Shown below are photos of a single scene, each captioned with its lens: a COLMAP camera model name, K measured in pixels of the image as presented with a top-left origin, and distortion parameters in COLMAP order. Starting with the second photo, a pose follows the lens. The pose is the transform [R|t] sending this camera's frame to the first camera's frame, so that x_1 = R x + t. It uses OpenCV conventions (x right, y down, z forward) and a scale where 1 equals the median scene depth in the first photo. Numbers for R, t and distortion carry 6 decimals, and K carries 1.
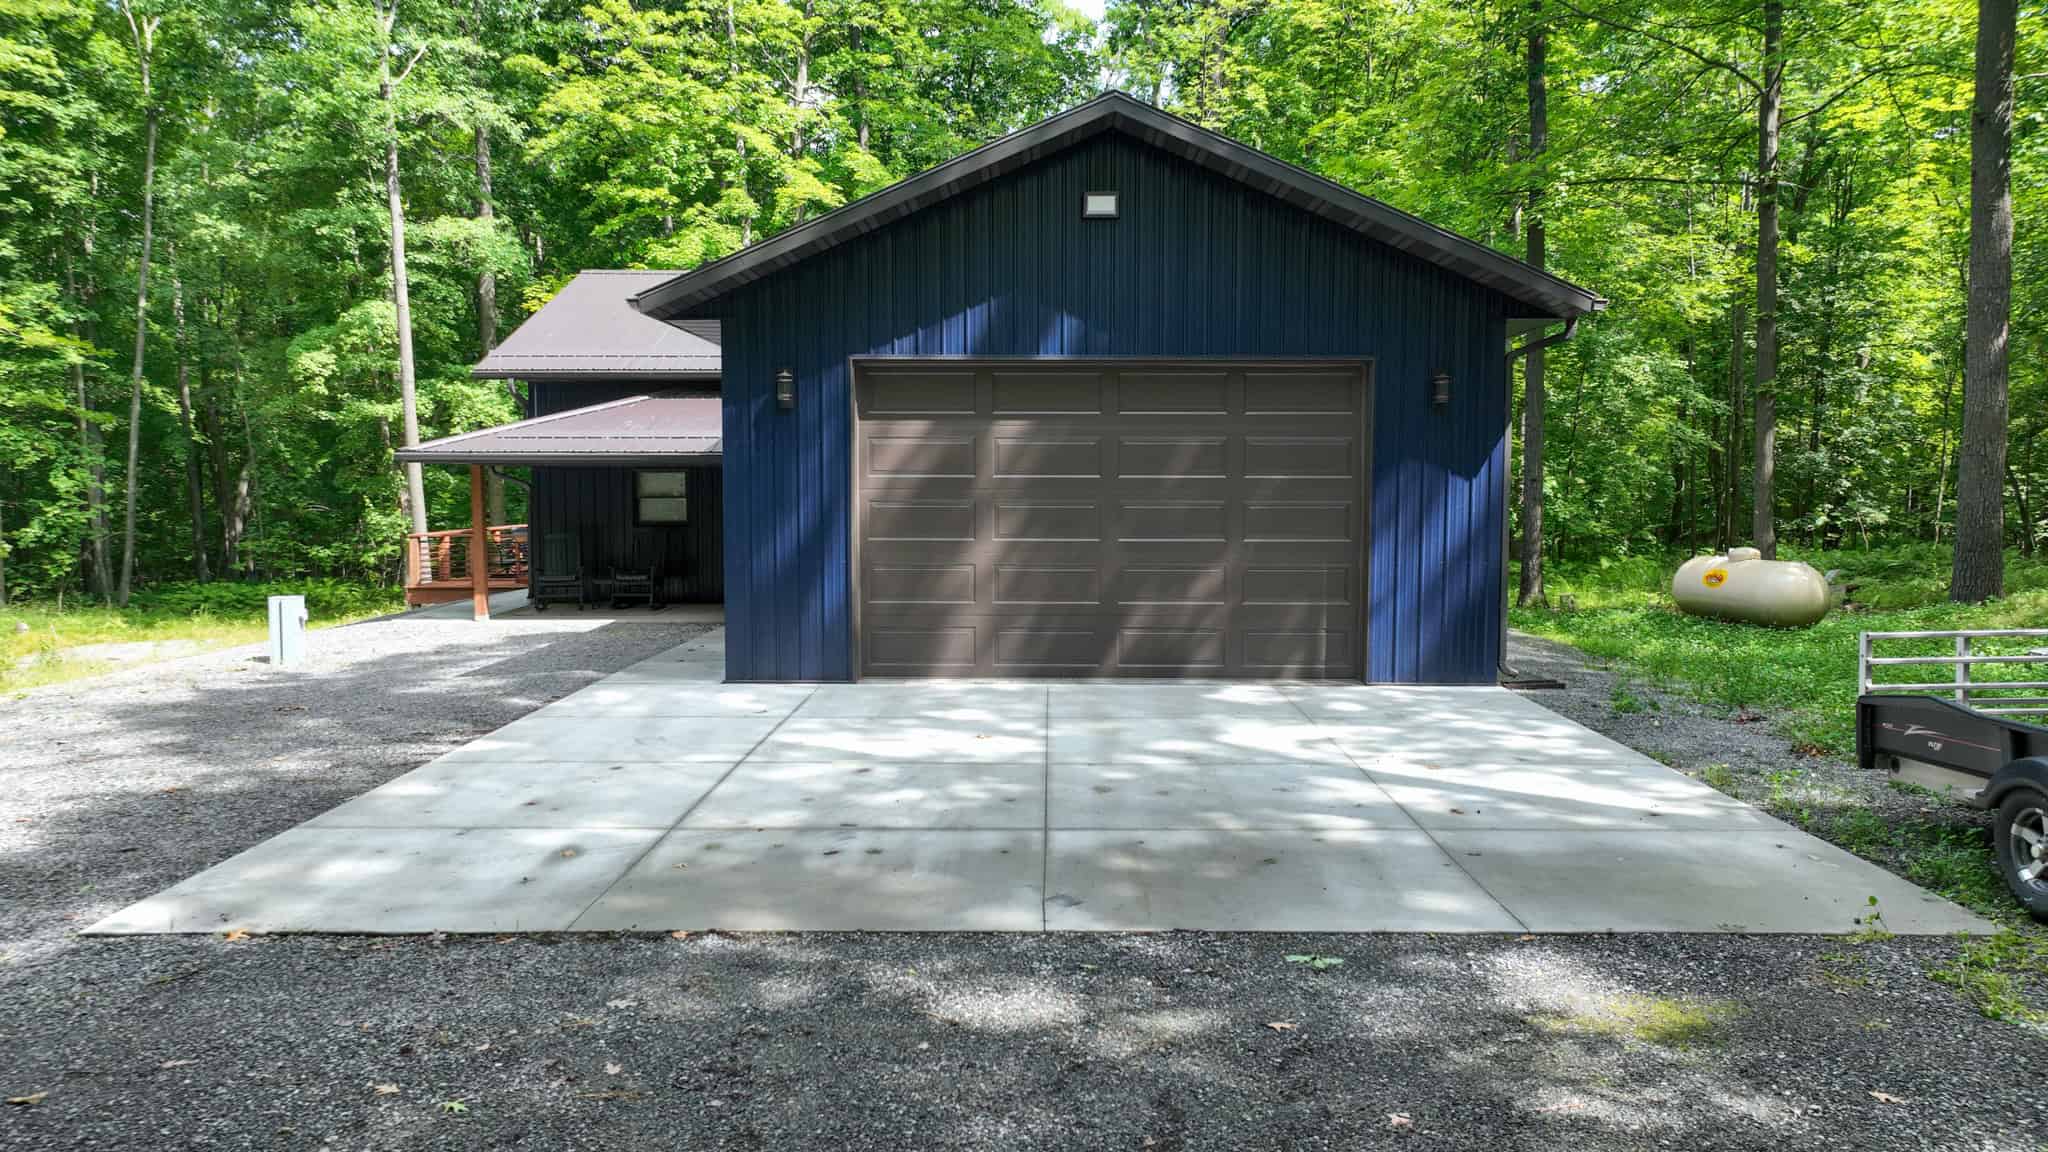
lens RADIAL K [[1428.9, 0, 1027.7], [0, 1428.9, 568.7], [0, 0, 1]] dist [0.003691, -0.001297]
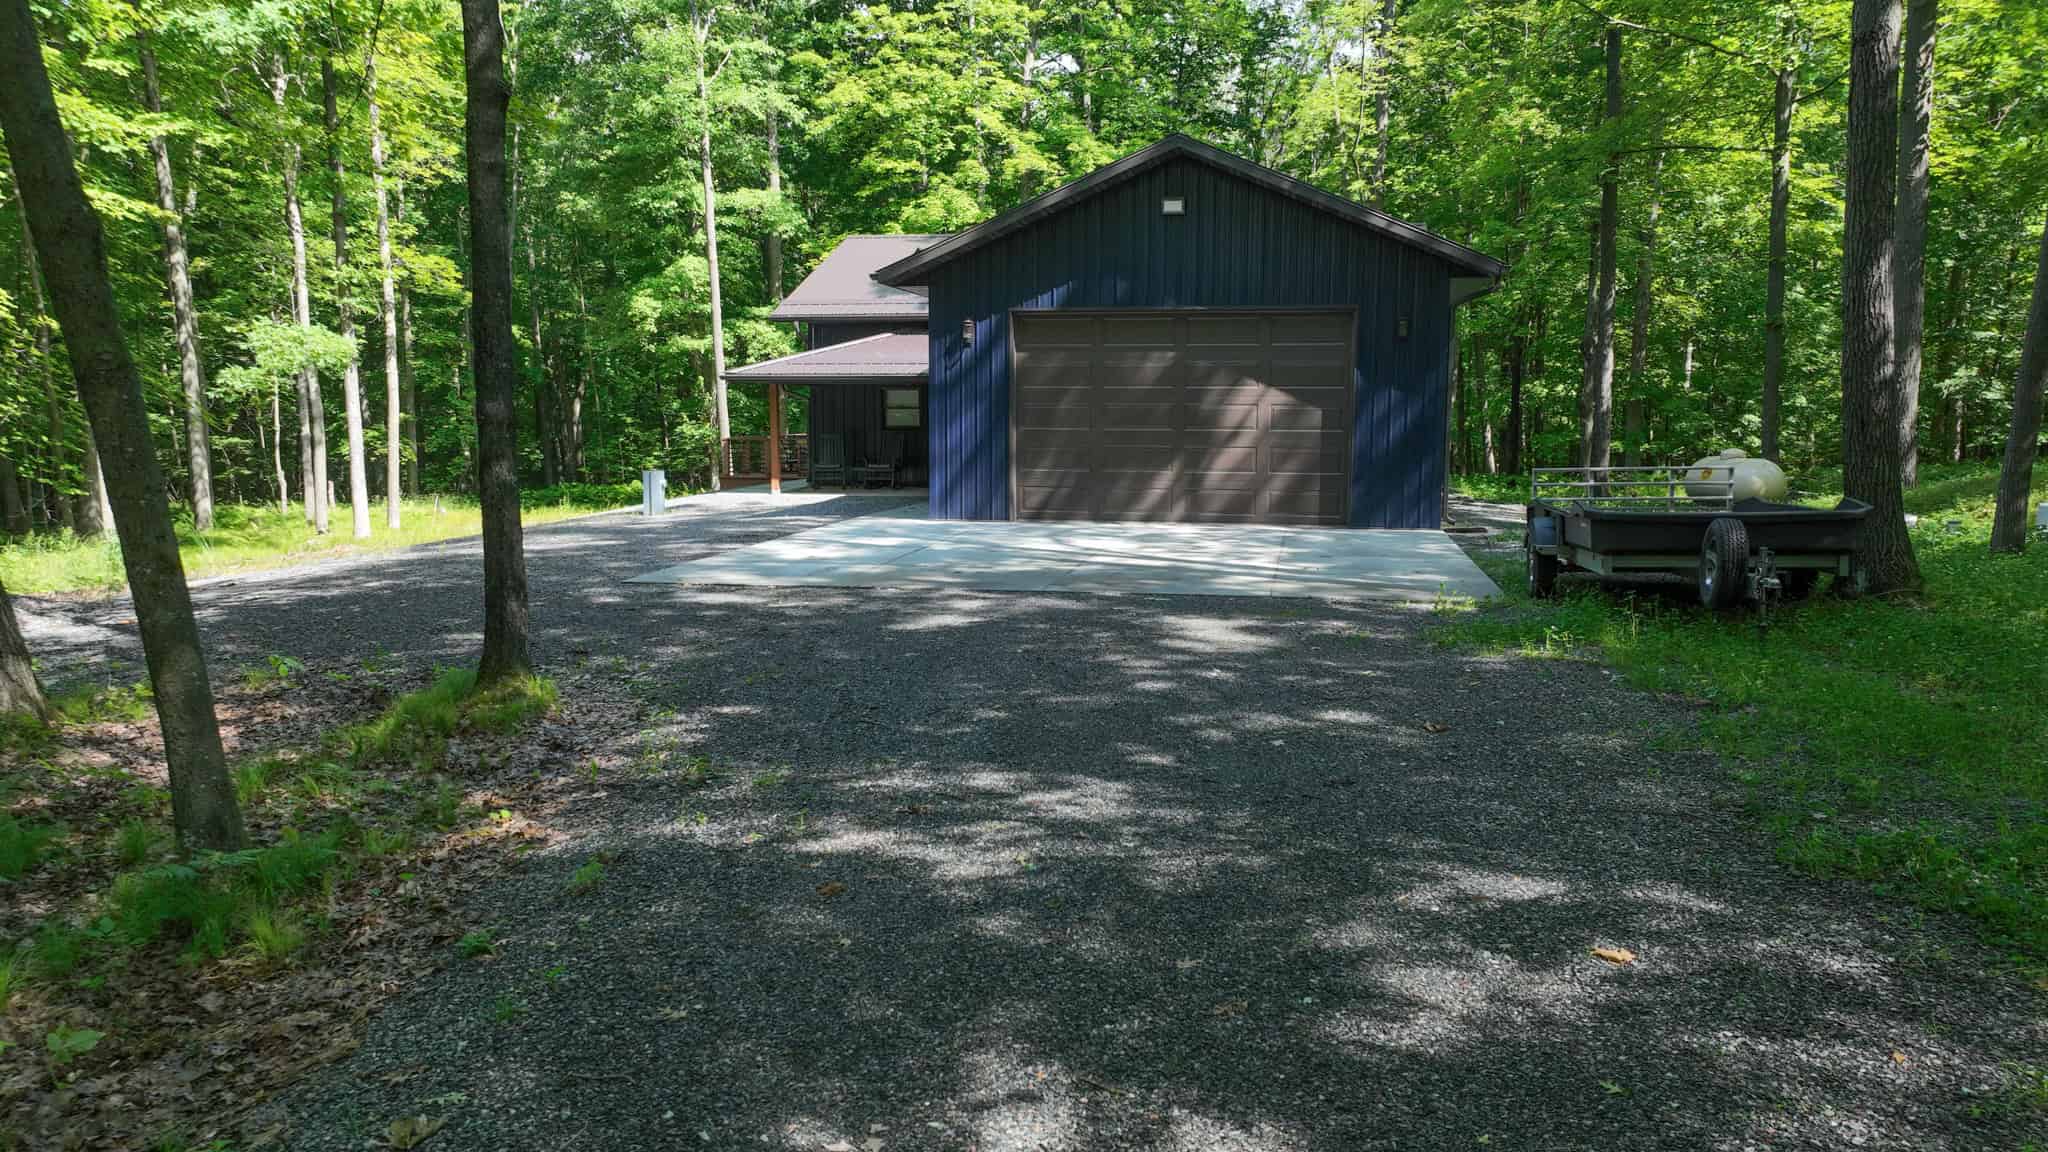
lens RADIAL K [[1428.9, 0, 1024.2], [0, 1428.9, 579.4], [0, 0, 1]] dist [0.003691, -0.001297]
pose [[0.983455, 0.025306, -0.179376, 0.066874], [-0.015514, 0.998322, 0.055785, 0.022131], [0.180487, -0.052079, 0.982198, -0.202993]]
